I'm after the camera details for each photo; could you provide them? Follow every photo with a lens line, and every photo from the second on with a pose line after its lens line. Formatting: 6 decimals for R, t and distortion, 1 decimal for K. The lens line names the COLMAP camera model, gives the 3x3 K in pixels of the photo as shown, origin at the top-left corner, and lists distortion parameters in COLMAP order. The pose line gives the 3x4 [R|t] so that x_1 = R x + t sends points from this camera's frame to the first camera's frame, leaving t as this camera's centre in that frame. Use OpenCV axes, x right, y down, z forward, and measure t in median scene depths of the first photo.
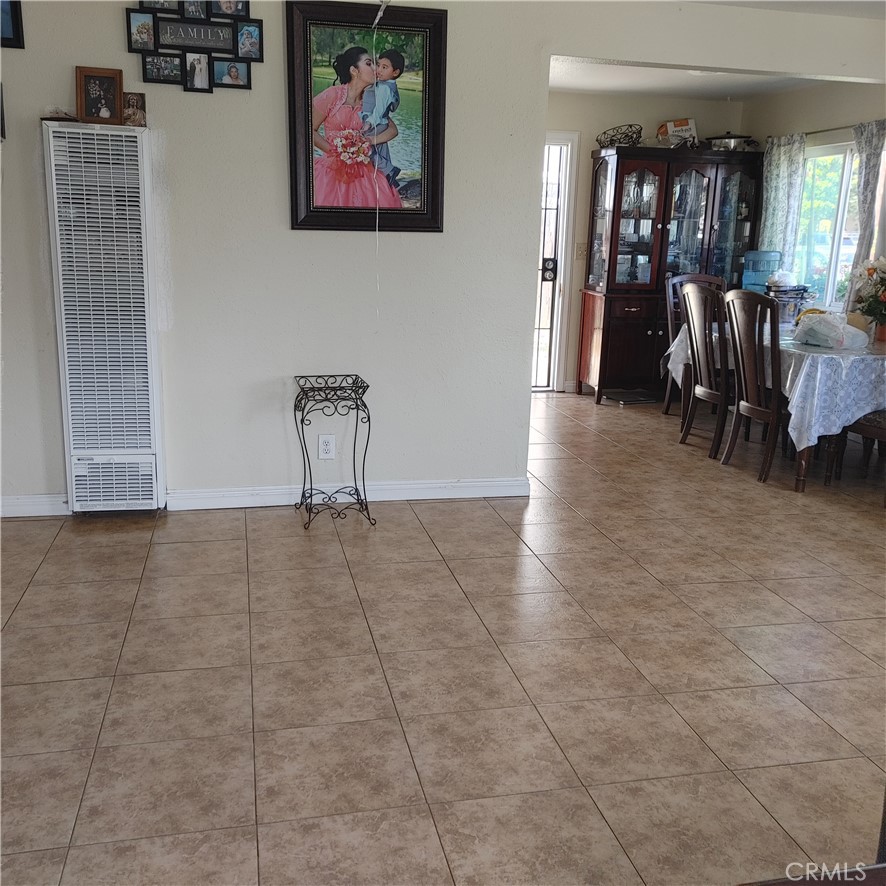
lens RADIAL K [[904.3, 0, 444.8], [0, 904.3, 445.8], [0, 0, 1]] dist [0.037396, 0.000000]
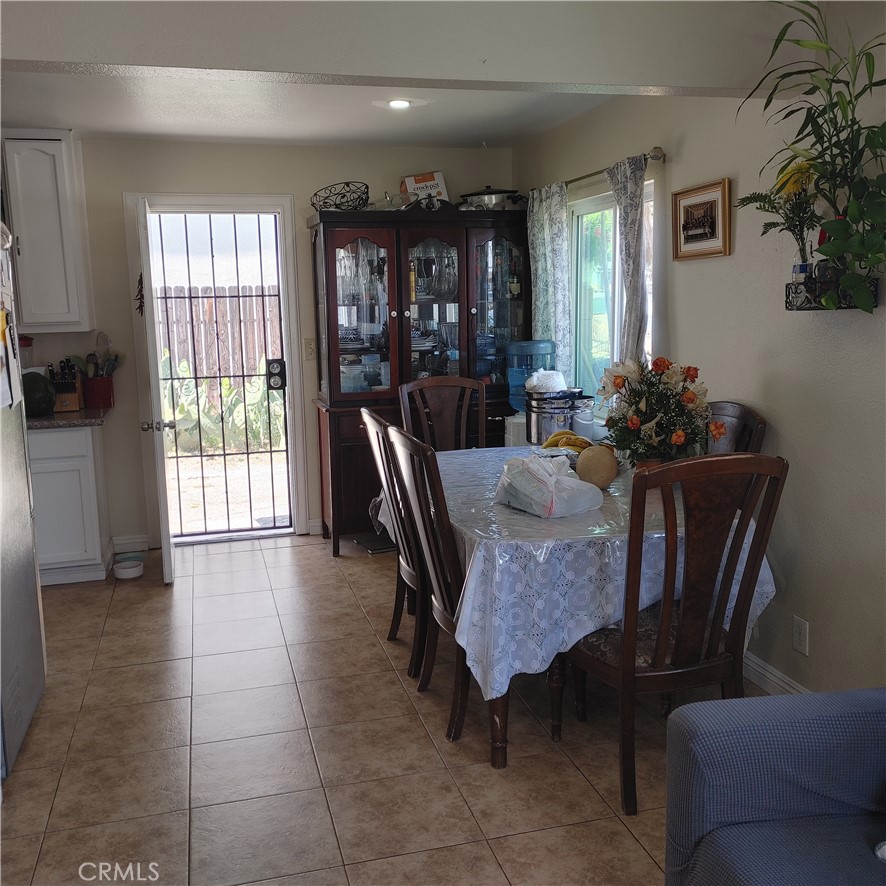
lens RADIAL K [[904.3, 0, 417.7], [0, 904.3, 435.1], [0, 0, 1]] dist [0.037396, 0.000000]
pose [[0.998367, -0.054489, 0.017143, 0.237655], [0.055749, 0.994860, -0.084528, -0.081092], [-0.012449, 0.085346, 0.996274, 0.277498]]
